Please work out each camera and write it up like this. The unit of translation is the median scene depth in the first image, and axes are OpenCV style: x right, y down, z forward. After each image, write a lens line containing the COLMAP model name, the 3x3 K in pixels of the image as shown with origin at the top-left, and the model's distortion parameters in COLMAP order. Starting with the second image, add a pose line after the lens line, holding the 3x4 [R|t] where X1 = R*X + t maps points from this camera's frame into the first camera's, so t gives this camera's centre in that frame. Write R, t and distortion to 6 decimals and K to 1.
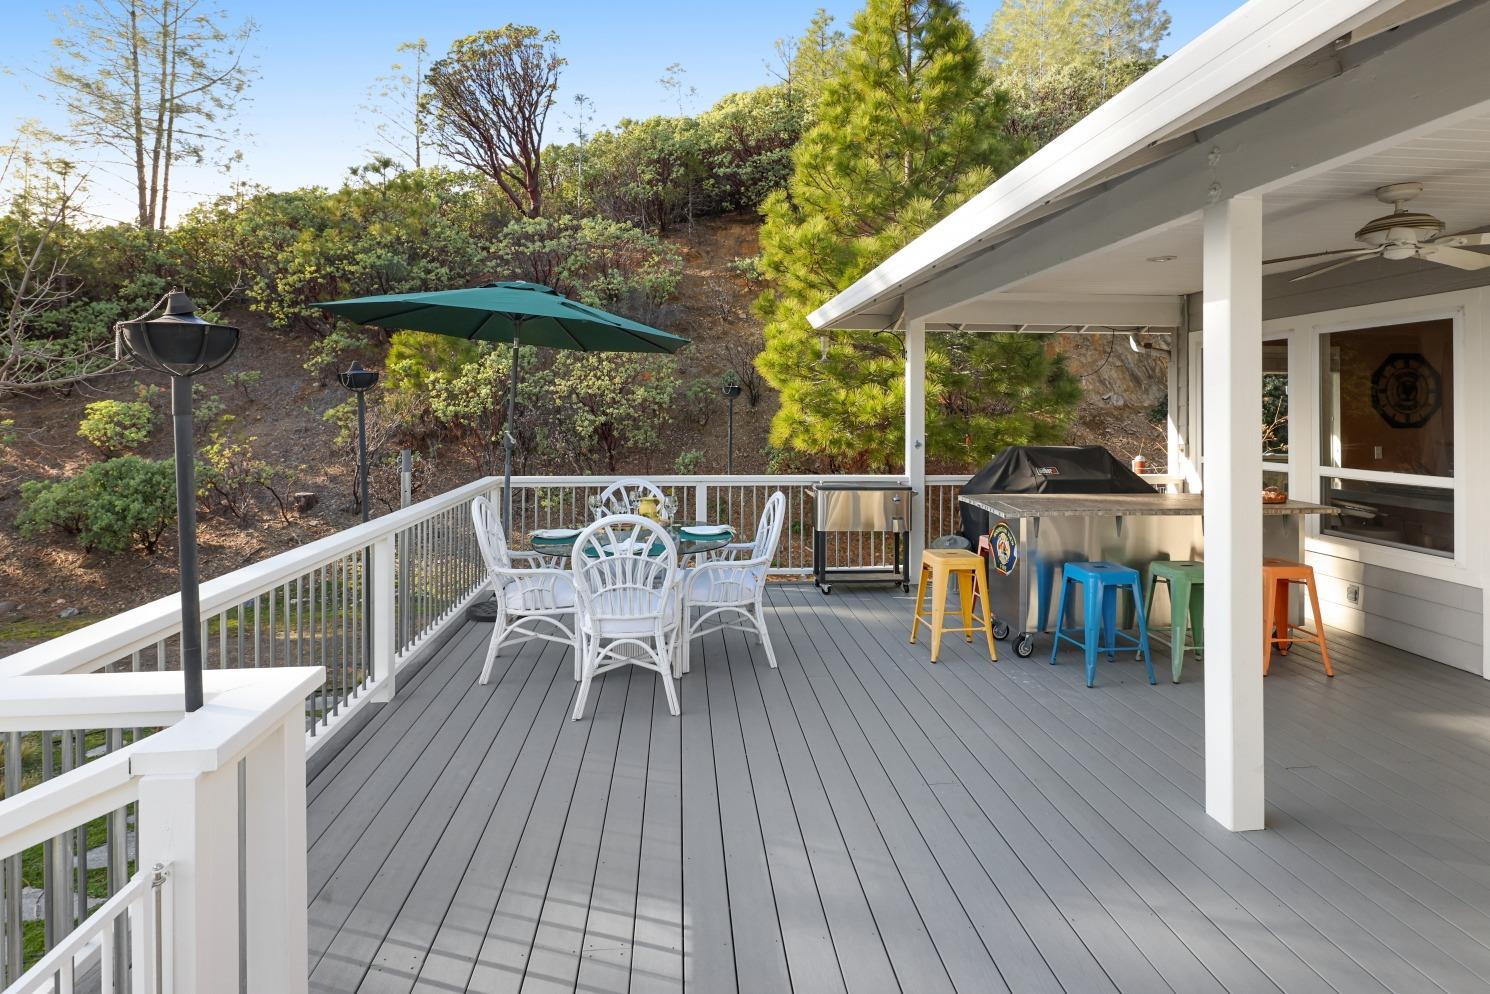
lens RADIAL K [[744.2, 0, 750.1], [0, 744.2, 412.9], [0, 0, 1]] dist [-0.001592, -0.001045]
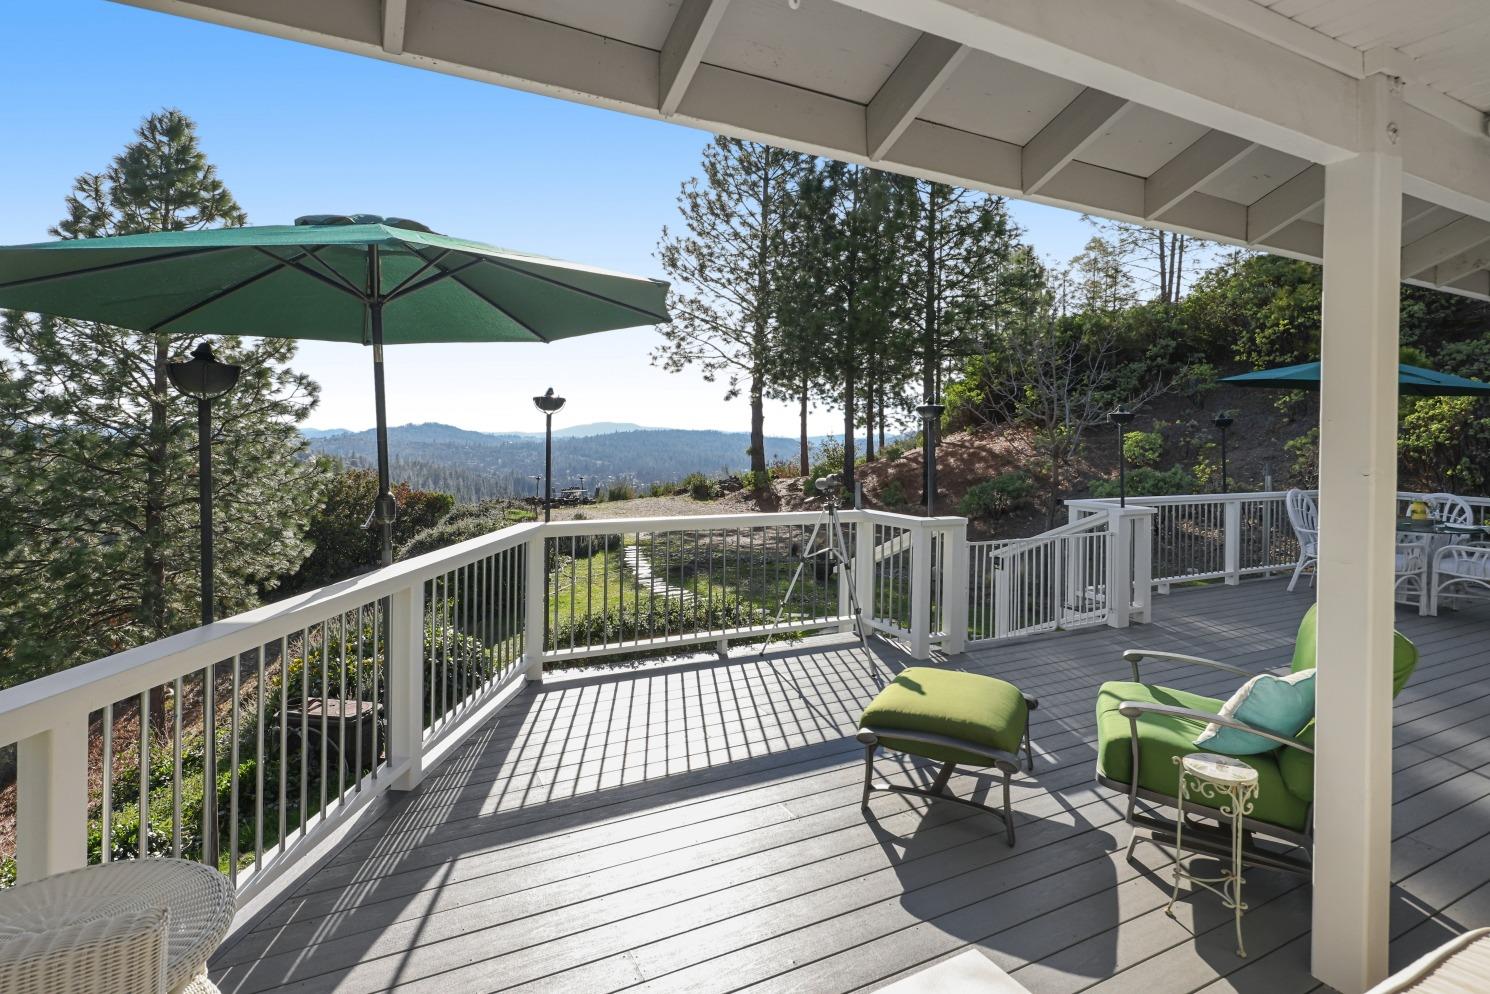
lens RADIAL K [[744.2, 0, 750.1], [0, 744.2, 412.9], [0, 0, 1]] dist [-0.001592, -0.001045]
pose [[0.357498, -0.014295, -0.933804, 0.253179], [-0.025736, 0.999352, -0.025152, 0.003157], [0.933559, 0.033024, 0.356899, -0.256754]]
